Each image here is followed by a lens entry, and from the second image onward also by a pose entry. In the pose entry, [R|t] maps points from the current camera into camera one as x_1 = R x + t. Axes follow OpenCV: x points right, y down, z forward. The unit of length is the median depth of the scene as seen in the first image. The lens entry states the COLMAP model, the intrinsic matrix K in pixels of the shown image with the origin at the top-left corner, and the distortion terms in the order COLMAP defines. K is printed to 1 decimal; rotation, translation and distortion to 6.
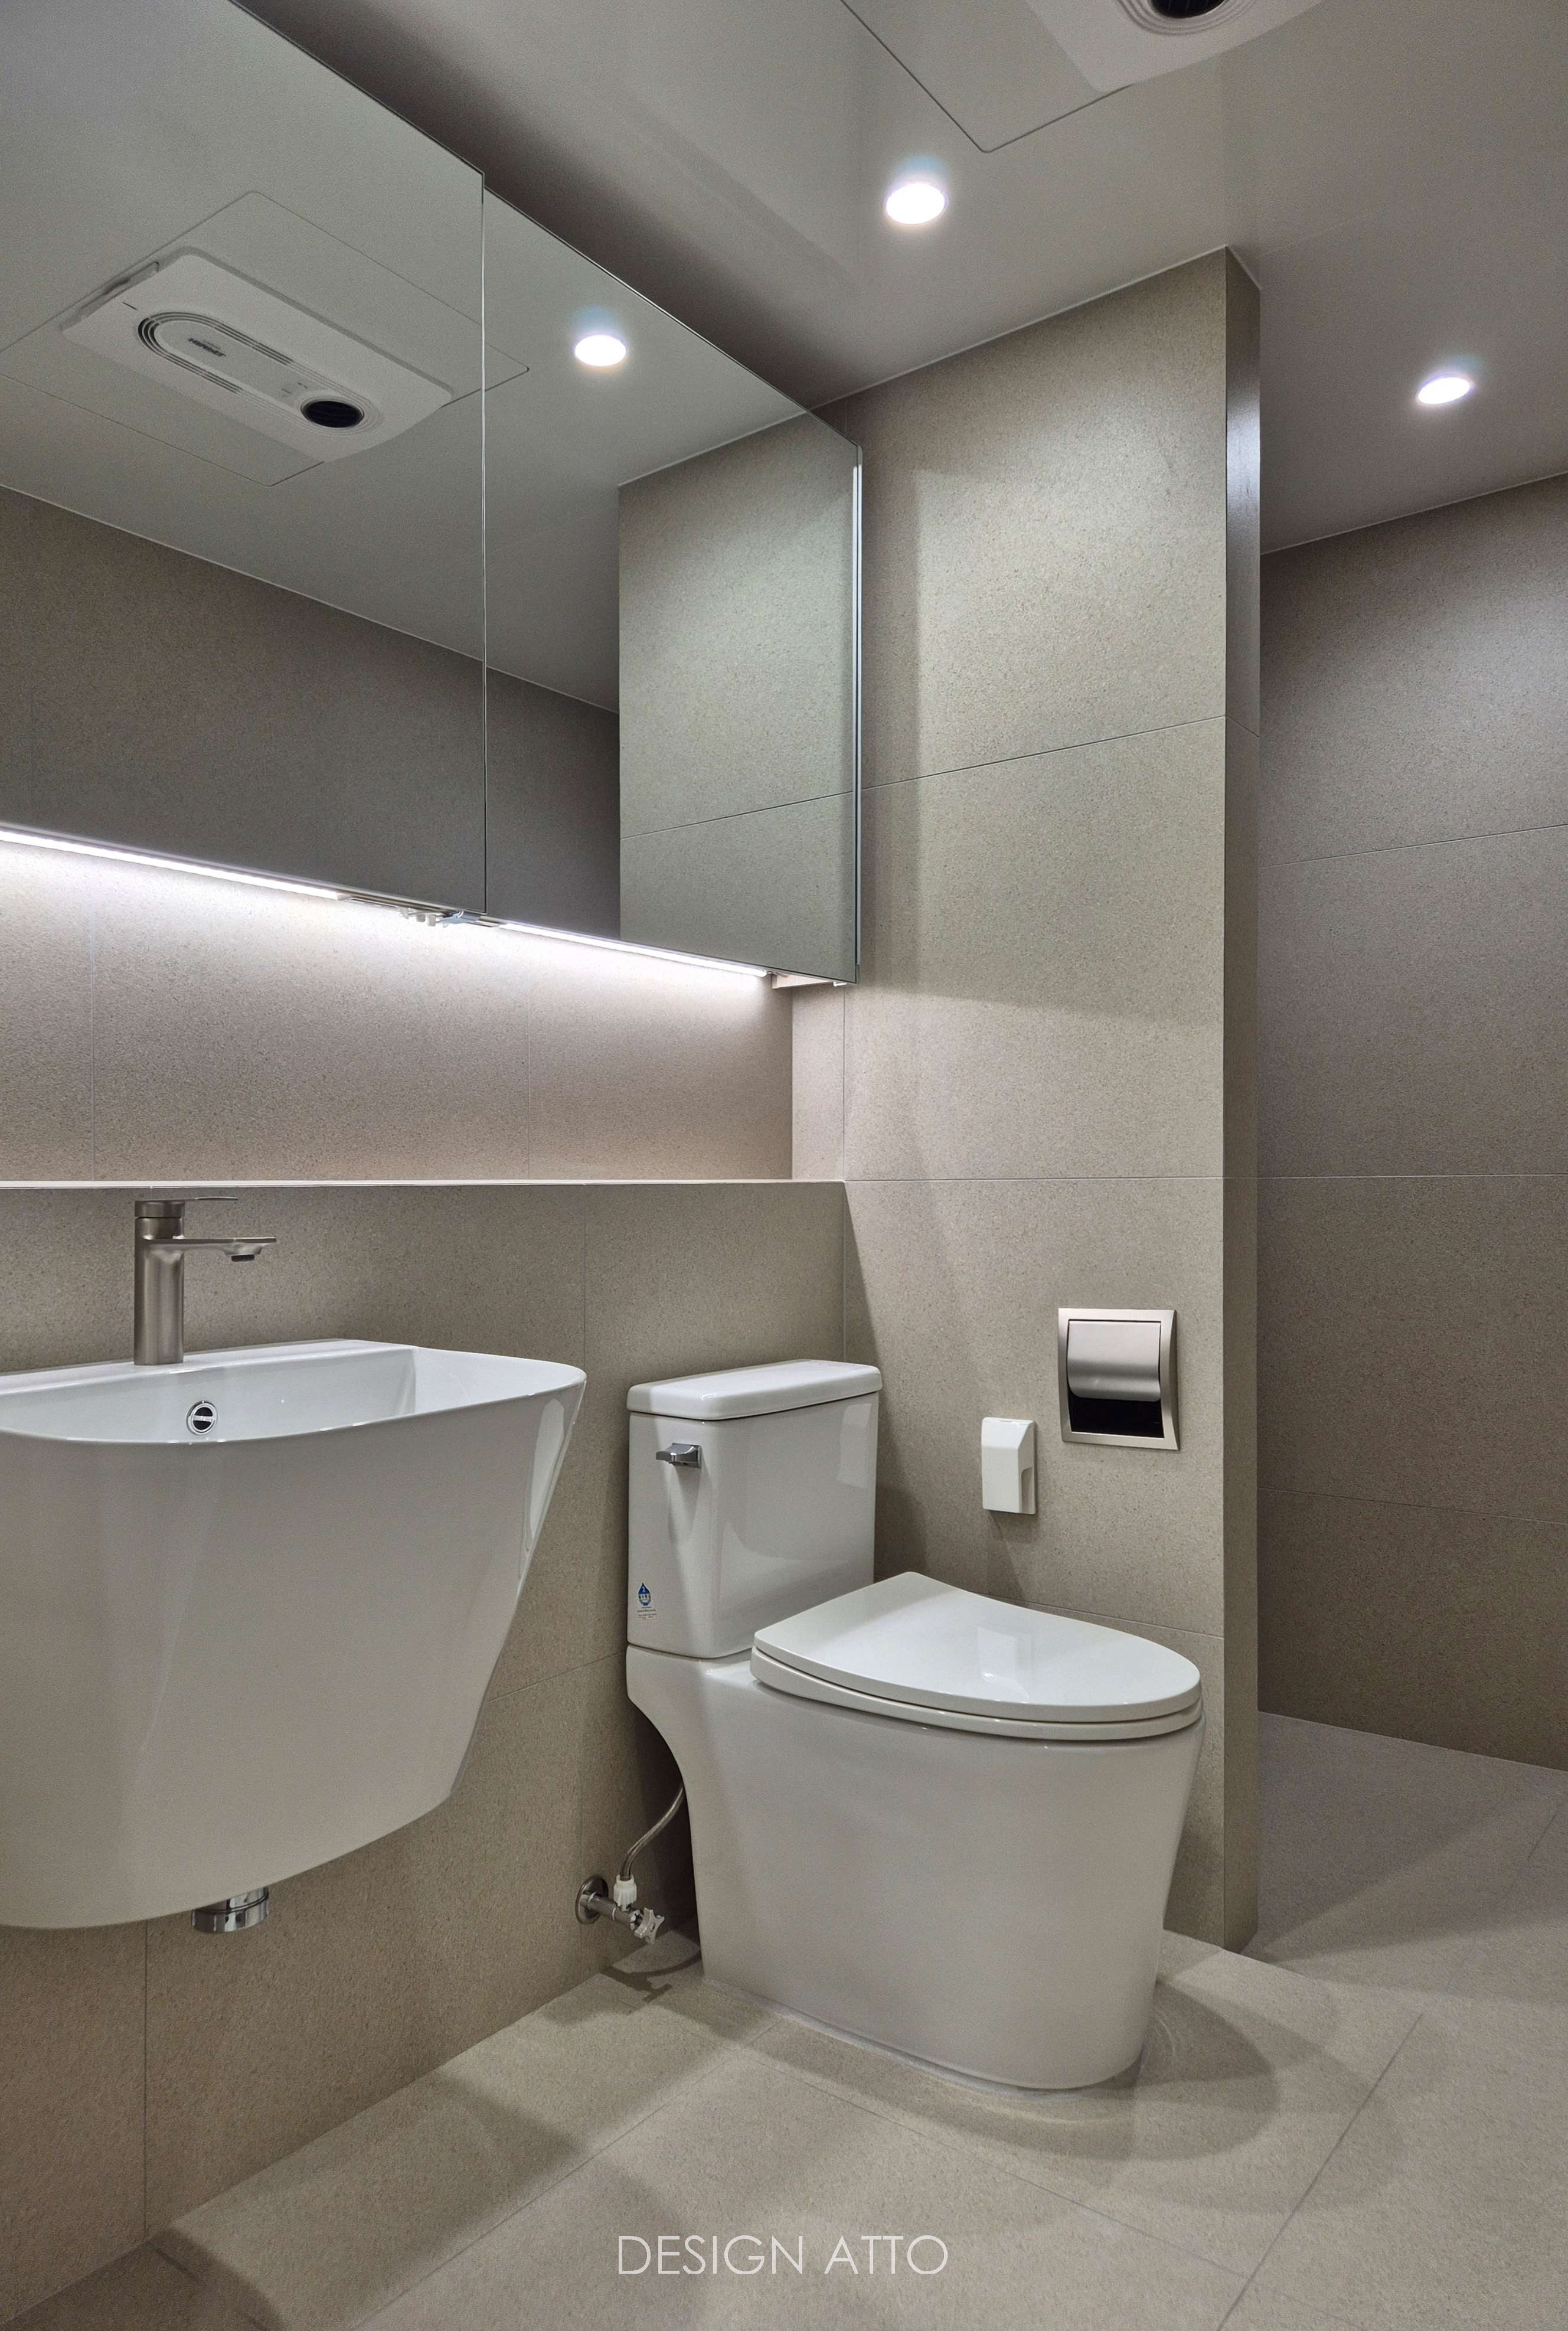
lens RADIAL K [[1491.5, 0, 783.1], [0, 1491.5, 1232.1], [0, 0, 1]] dist [0.042180, -0.053335]
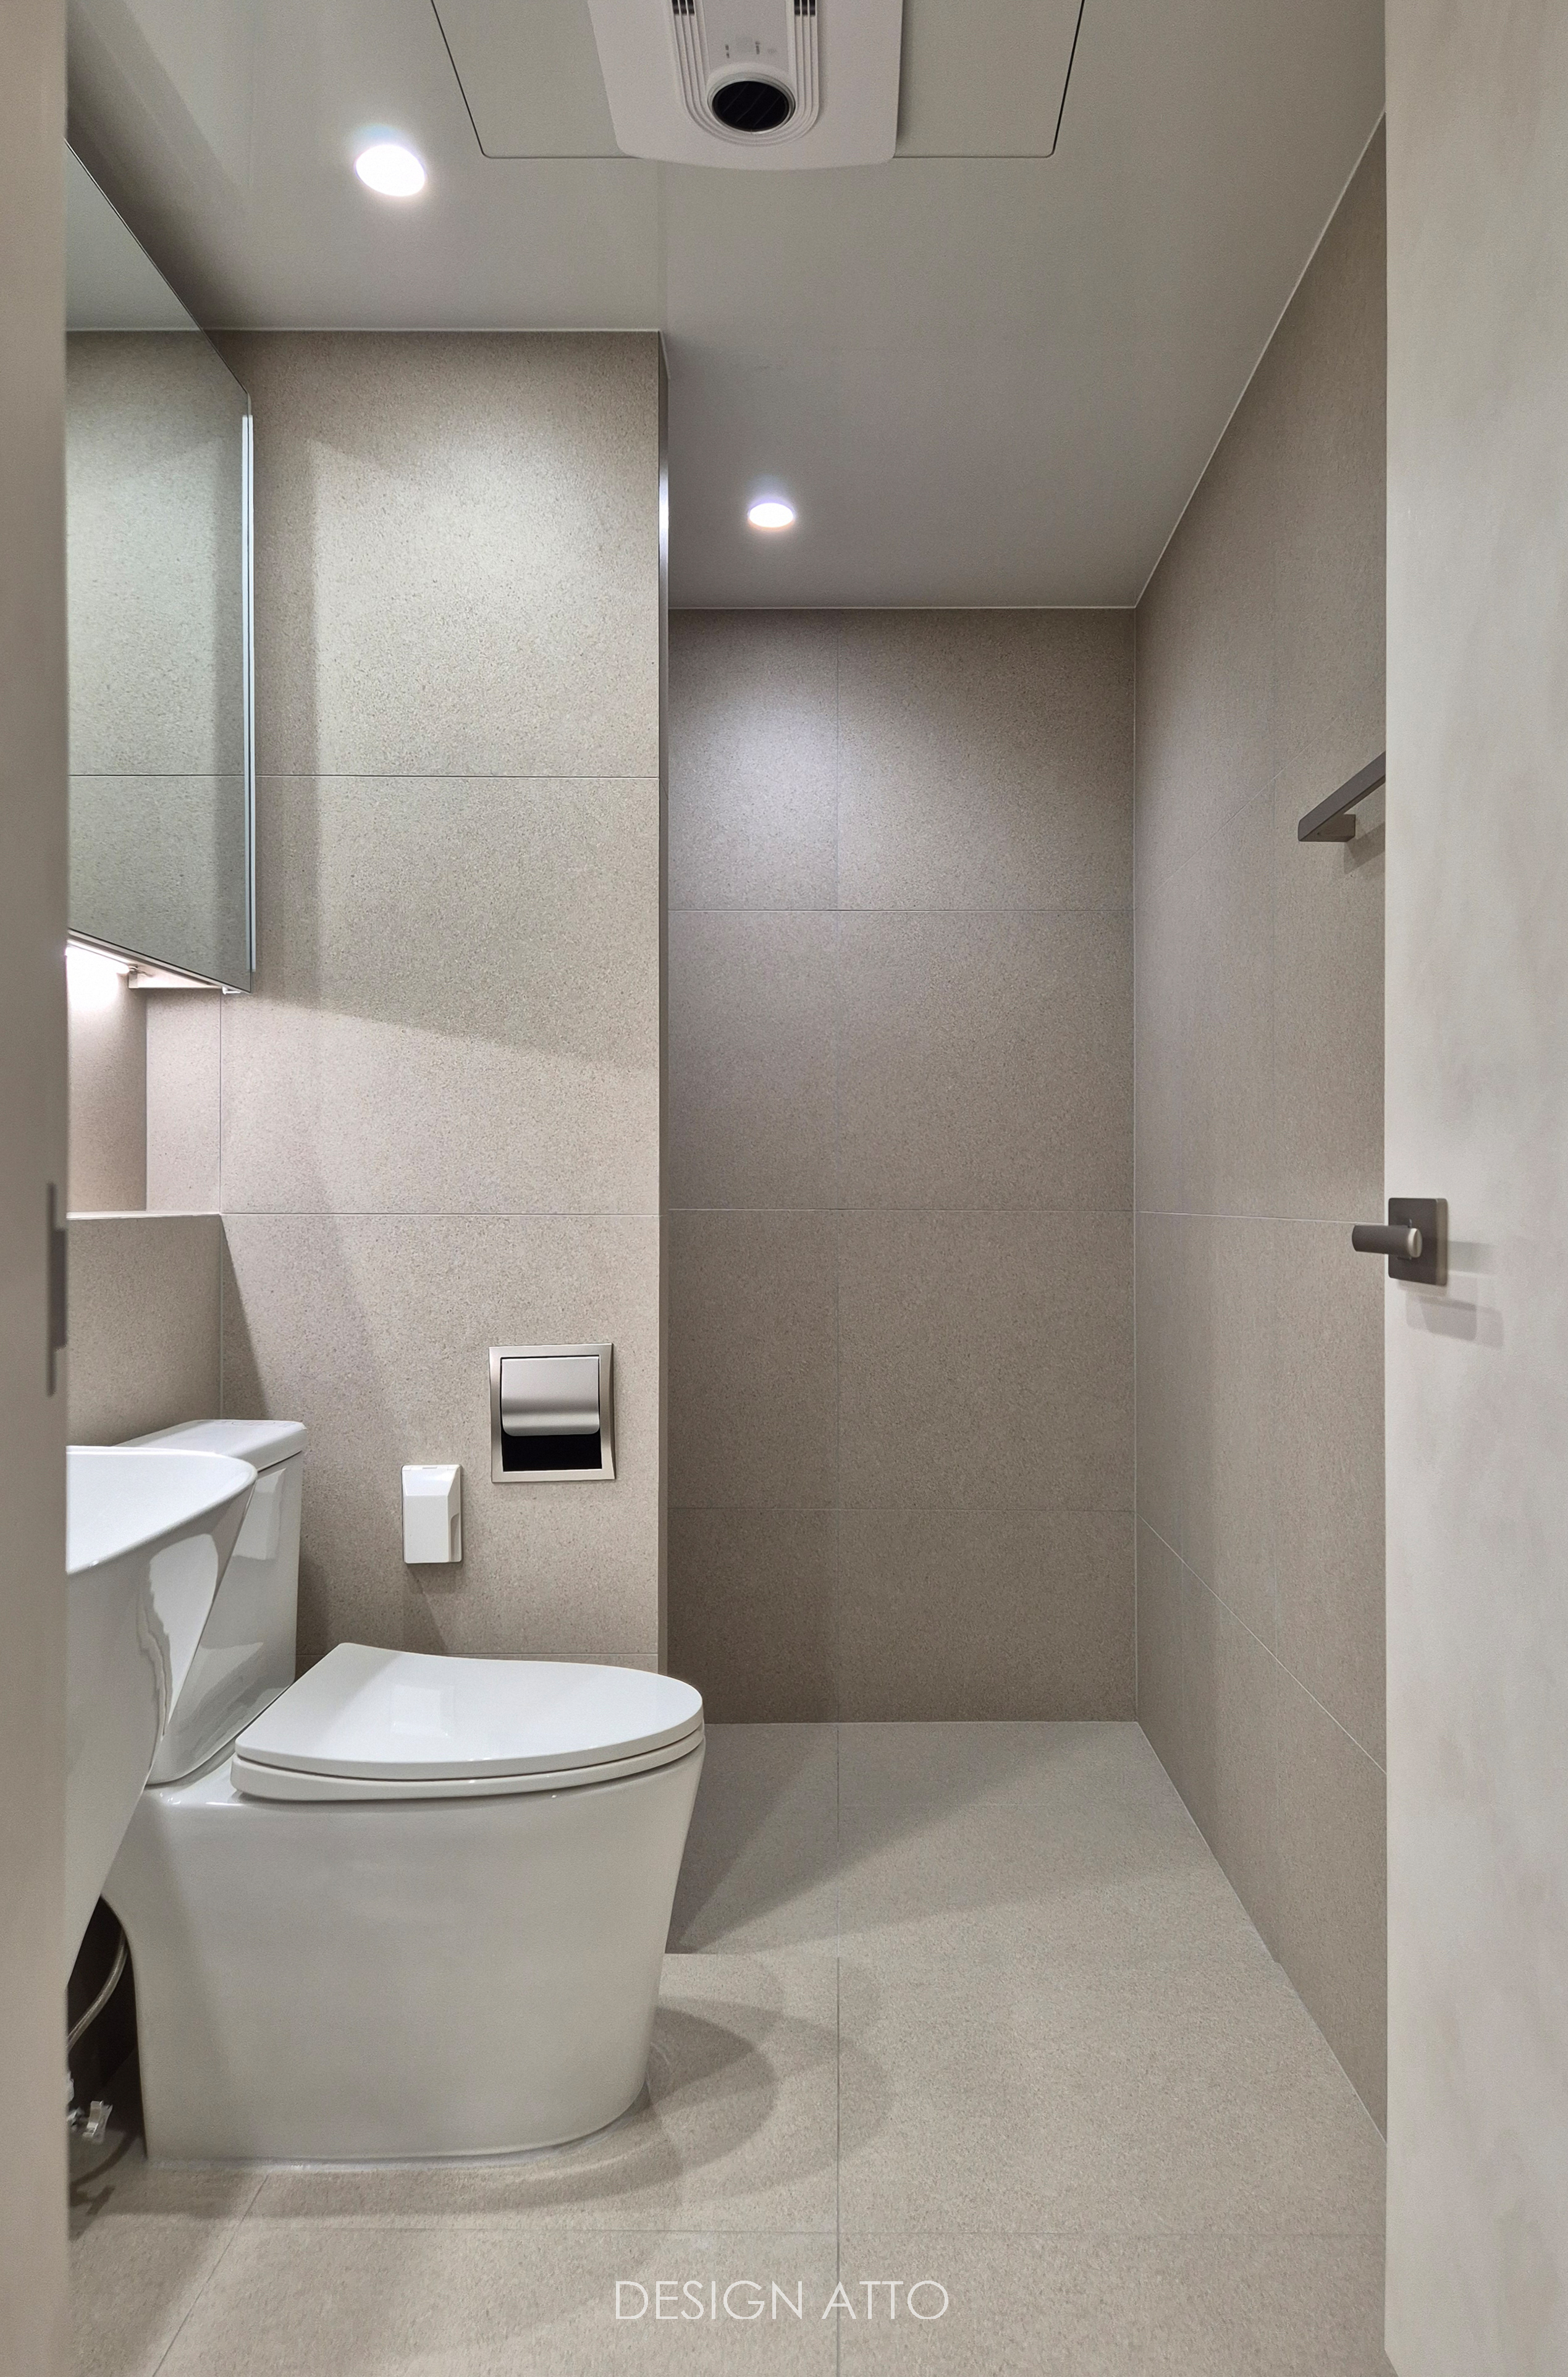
lens RADIAL K [[1553.2, 0, 743.5], [0, 1553.2, 1236.1], [0, 0, 1]] dist [0.049849, -0.056947]
pose [[0.796486, -0.005849, 0.604629, -0.301728], [0.010180, 0.999941, -0.003736, -0.016176], [-0.604571, 0.009131, 0.796499, 0.088475]]
